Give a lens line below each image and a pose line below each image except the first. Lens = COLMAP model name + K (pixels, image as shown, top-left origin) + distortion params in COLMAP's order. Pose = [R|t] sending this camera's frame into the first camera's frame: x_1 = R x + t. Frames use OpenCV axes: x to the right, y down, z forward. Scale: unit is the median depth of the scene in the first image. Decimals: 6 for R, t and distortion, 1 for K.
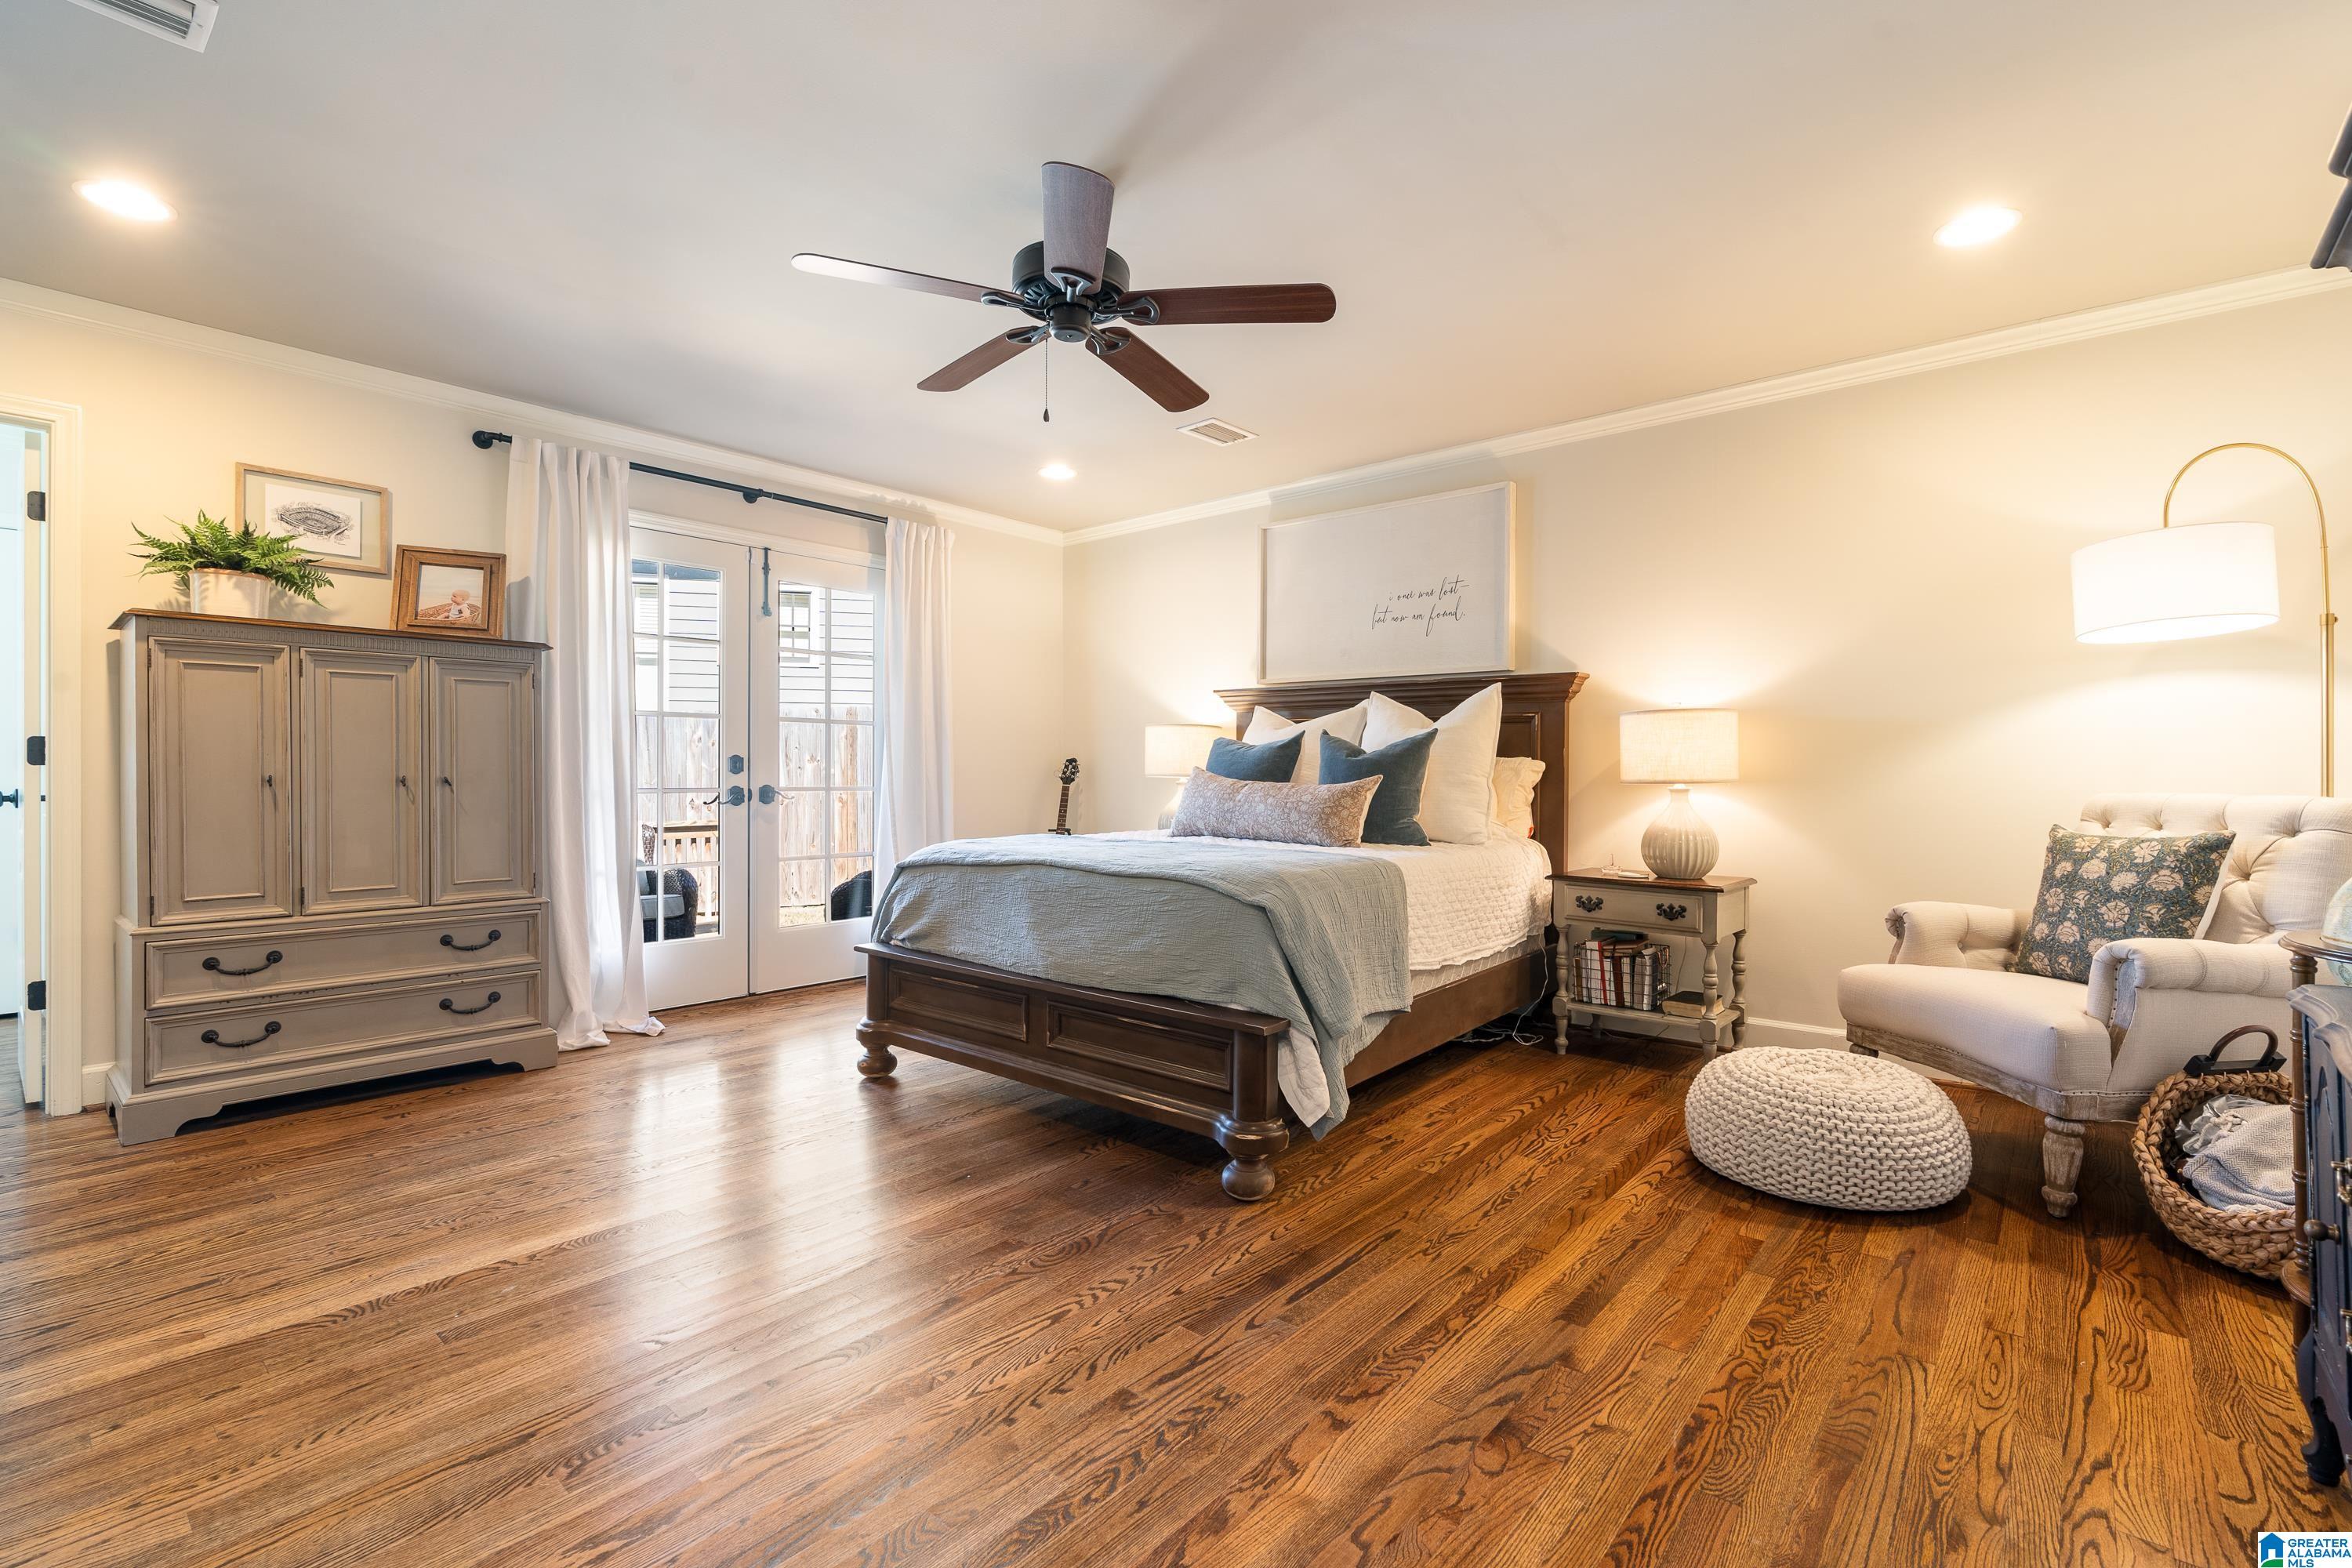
lens RADIAL K [[1061.3, 0, 1181.3], [0, 1061.3, 761.4], [0, 0, 1]] dist [-0.002872, -0.000339]
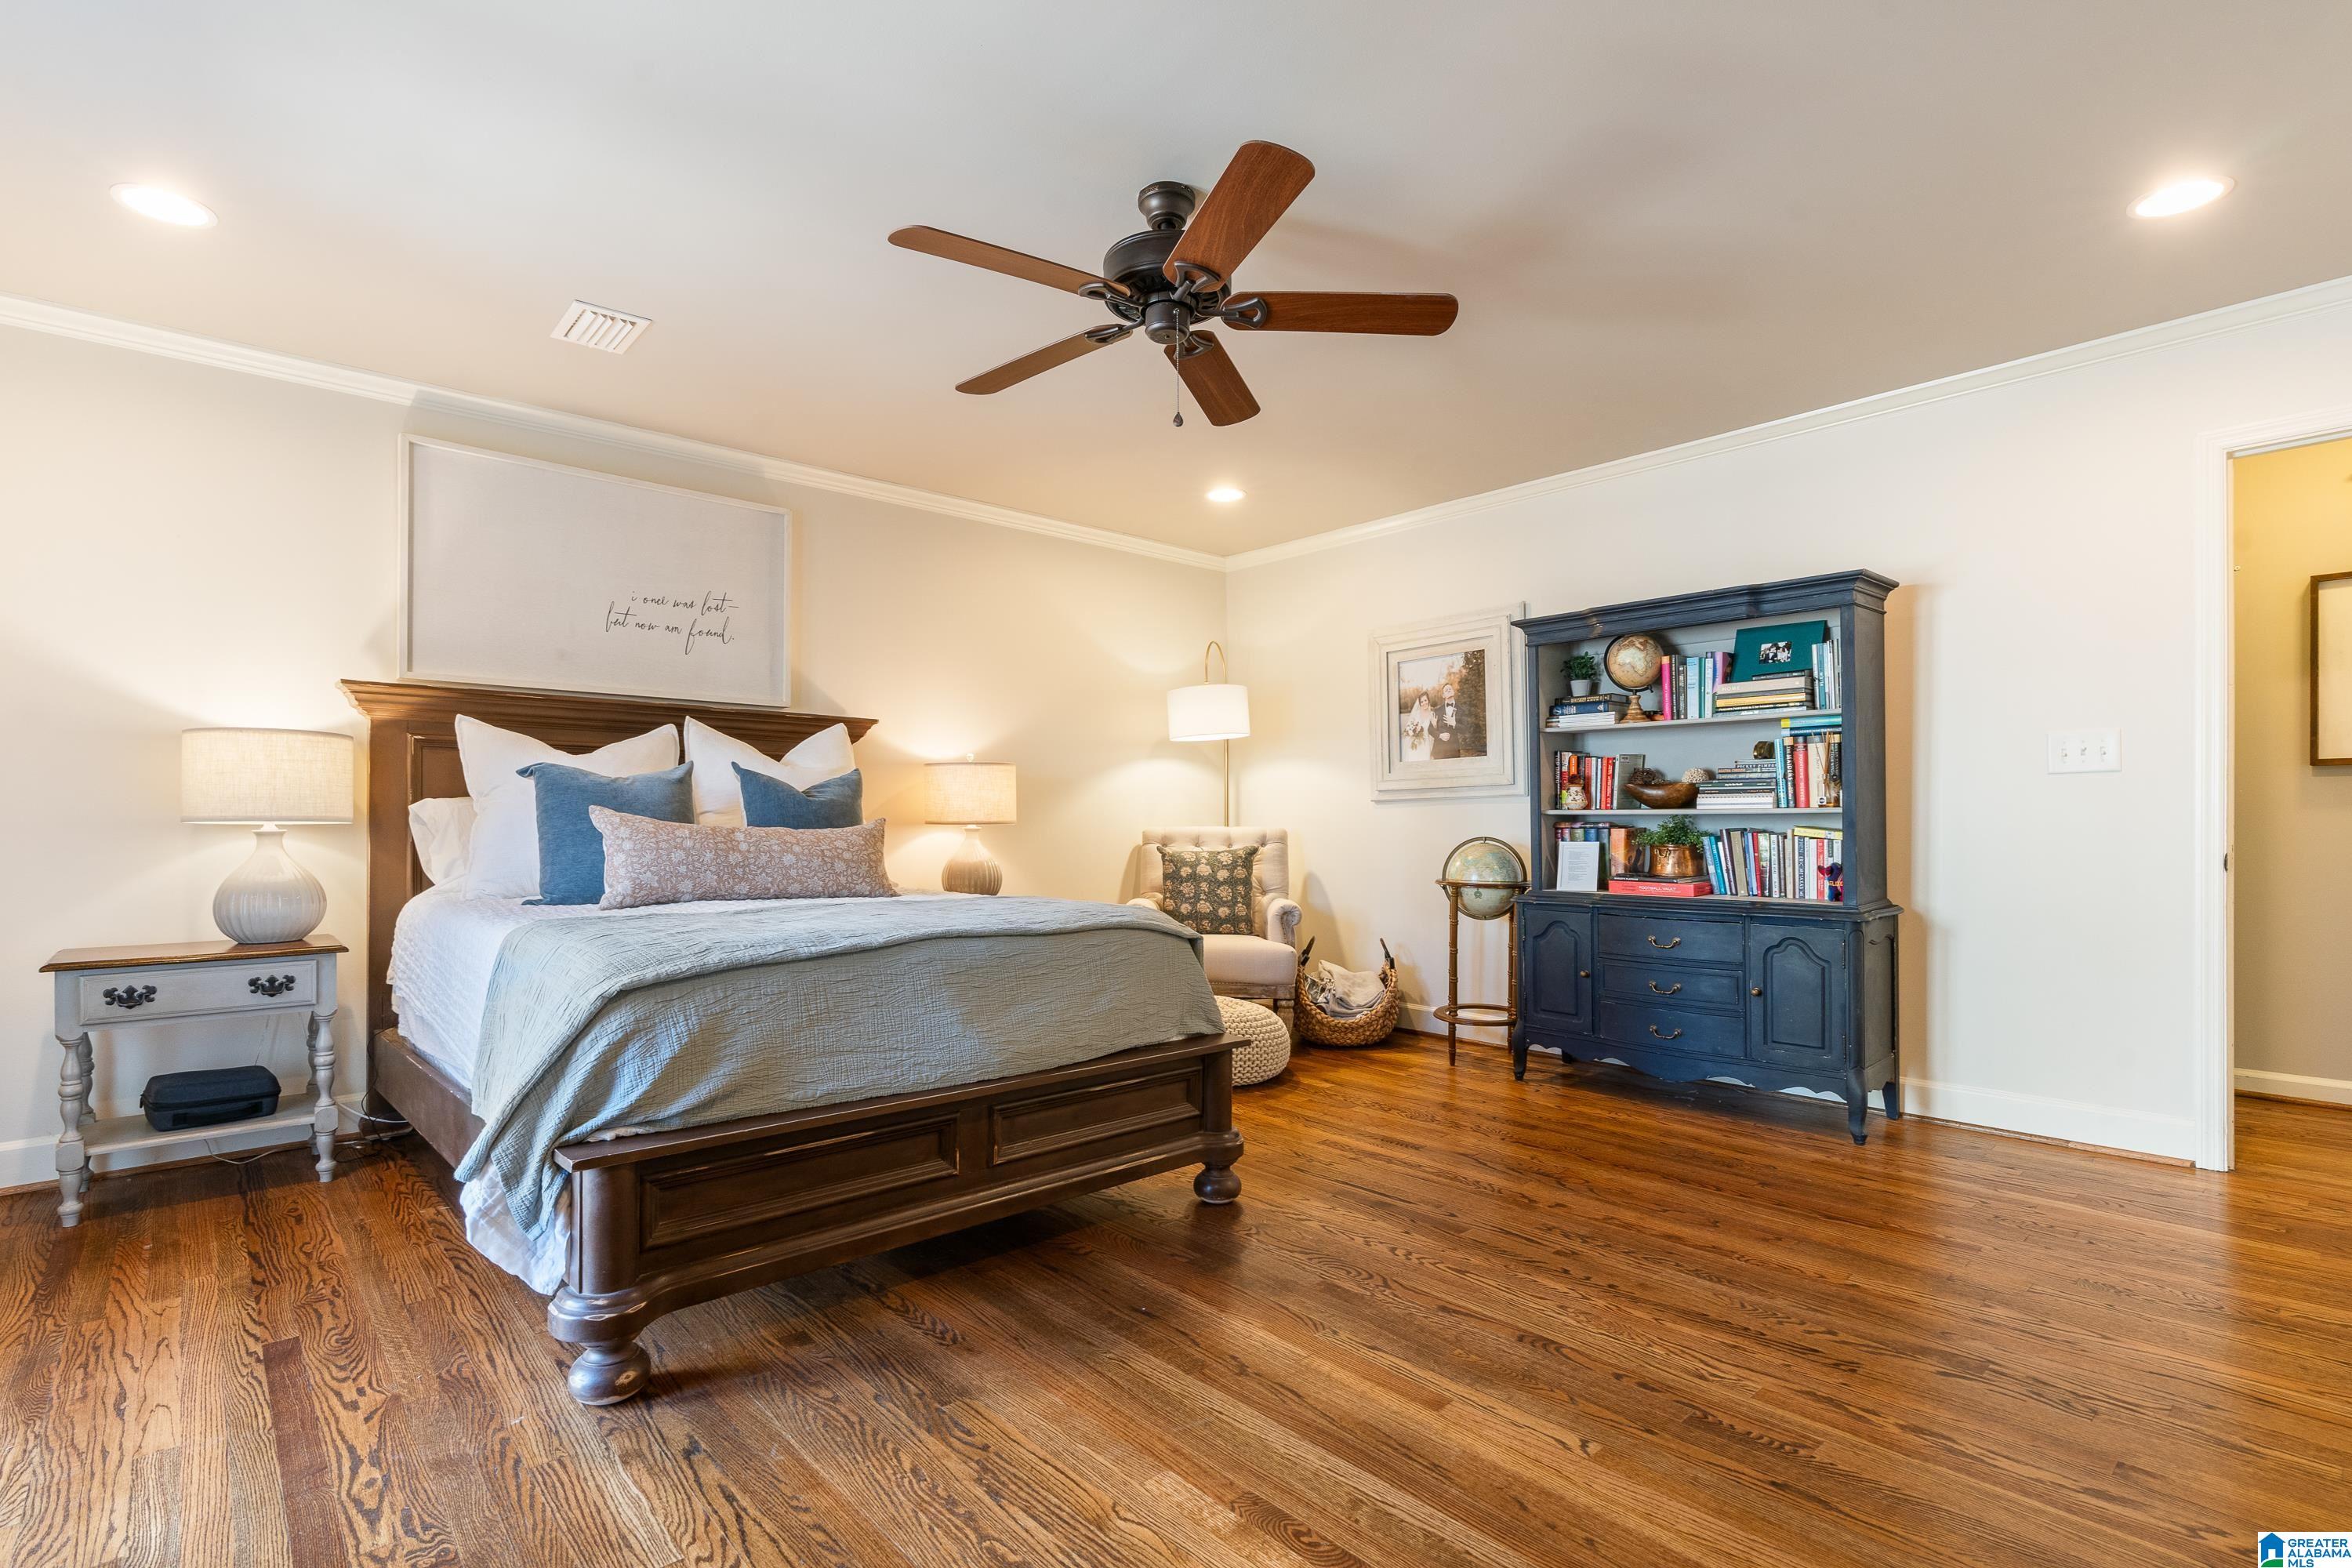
lens RADIAL K [[1116.6, 0, 1176.0], [0, 1116.6, 784.0], [0, 0, 1]] dist [0.000452, -0.000073]
pose [[0.126494, 0.025898, 0.991629, -0.874770], [-0.014001, 0.999606, -0.024320, 0.004065], [-0.991869, -0.010808, 0.126806, 0.712377]]
